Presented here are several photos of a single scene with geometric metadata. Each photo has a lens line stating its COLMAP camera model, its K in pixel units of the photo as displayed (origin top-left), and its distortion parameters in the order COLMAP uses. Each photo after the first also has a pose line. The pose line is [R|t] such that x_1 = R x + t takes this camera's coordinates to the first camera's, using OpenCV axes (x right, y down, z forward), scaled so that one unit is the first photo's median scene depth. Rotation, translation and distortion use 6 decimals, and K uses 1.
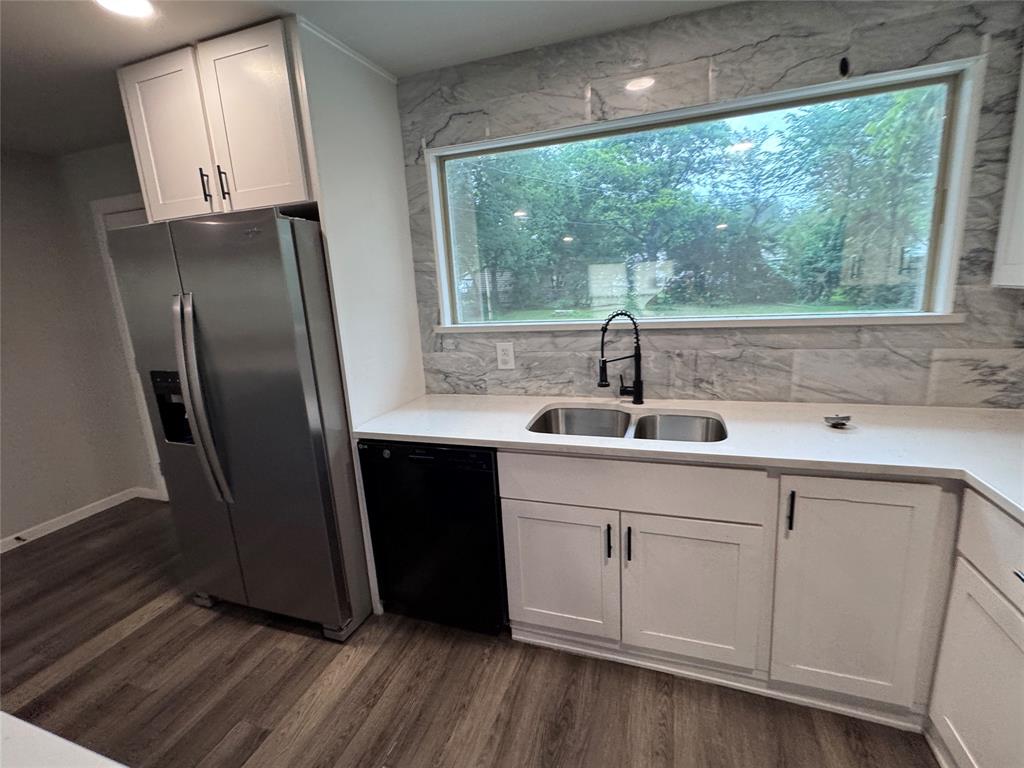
lens RADIAL K [[458.9, 0, 510.3], [0, 458.9, 381.2], [0, 0, 1]] dist [-0.001257, -0.000677]
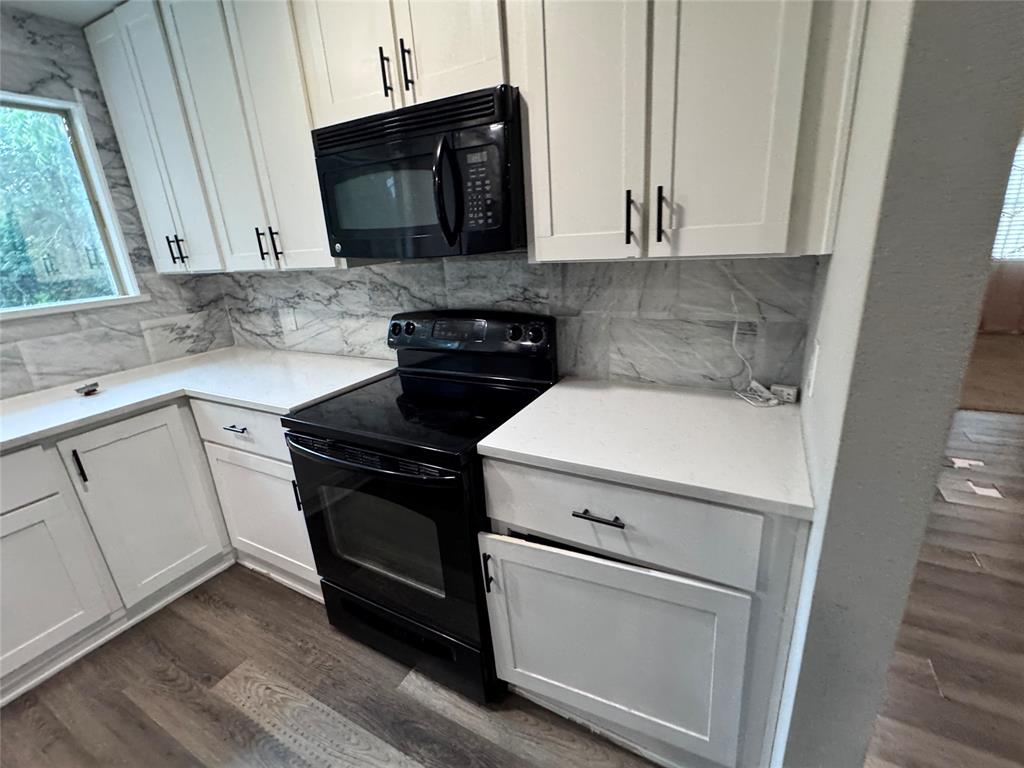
lens RADIAL K [[457.8, 0, 508.2], [0, 457.8, 381.3], [0, 0, 1]] dist [-0.003026, -0.000426]
pose [[0.168086, -0.255890, 0.951981, -0.199907], [0.258936, 0.943270, 0.207830, 0.089088], [-0.951157, 0.211569, 0.224810, -0.272551]]
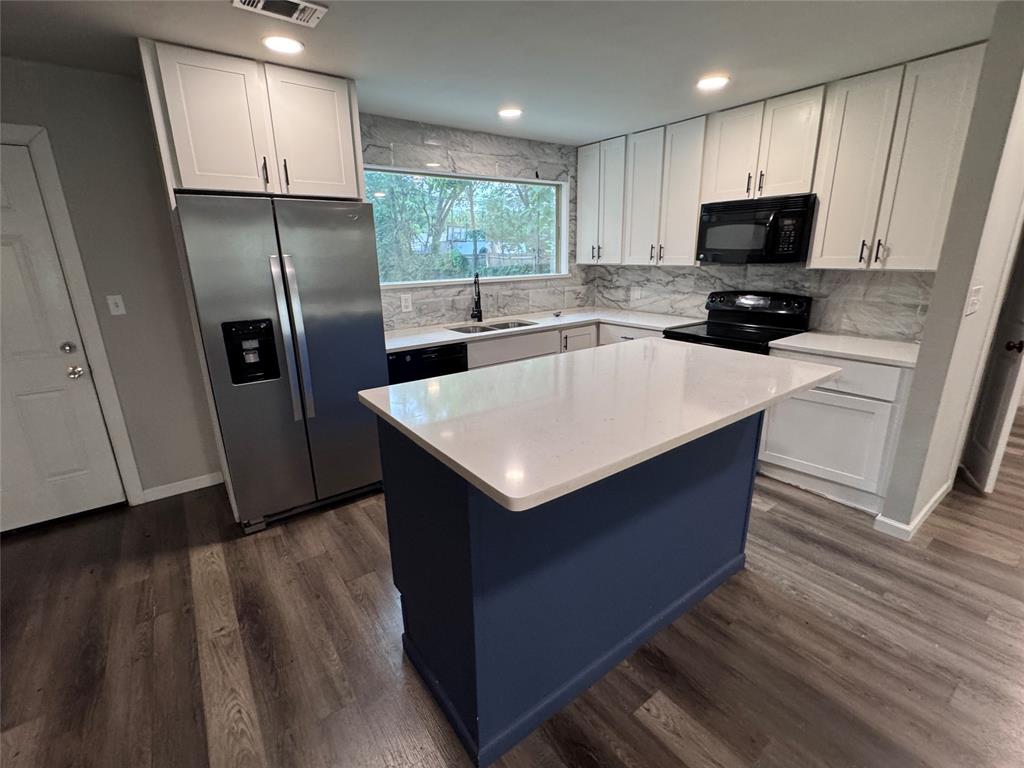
lens RADIAL K [[458.9, 0, 510.3], [0, 458.9, 381.2], [0, 0, 1]] dist [-0.001257, -0.000677]
pose [[0.567500, -0.181399, 0.803143, -1.414141], [0.160303, 0.981106, 0.108324, 0.119405], [-0.807618, 0.067273, 0.585856, -0.257841]]
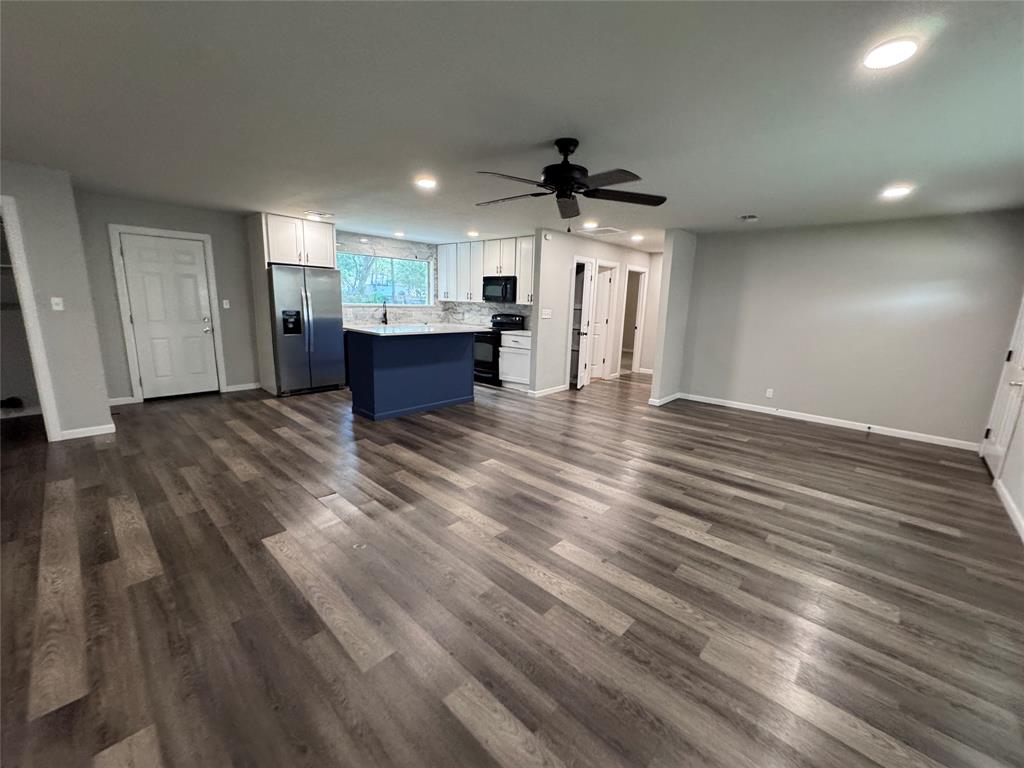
lens RADIAL K [[410.5, 0, 511.7], [0, 410.5, 382.3], [0, 0, 1]] dist [-0.002572, 0.000097]
pose [[0.399900, -0.115021, 0.909313, -2.939682], [0.139146, 0.988214, 0.063807, 0.530287], [-0.905935, 0.101011, 0.411191, -1.607293]]
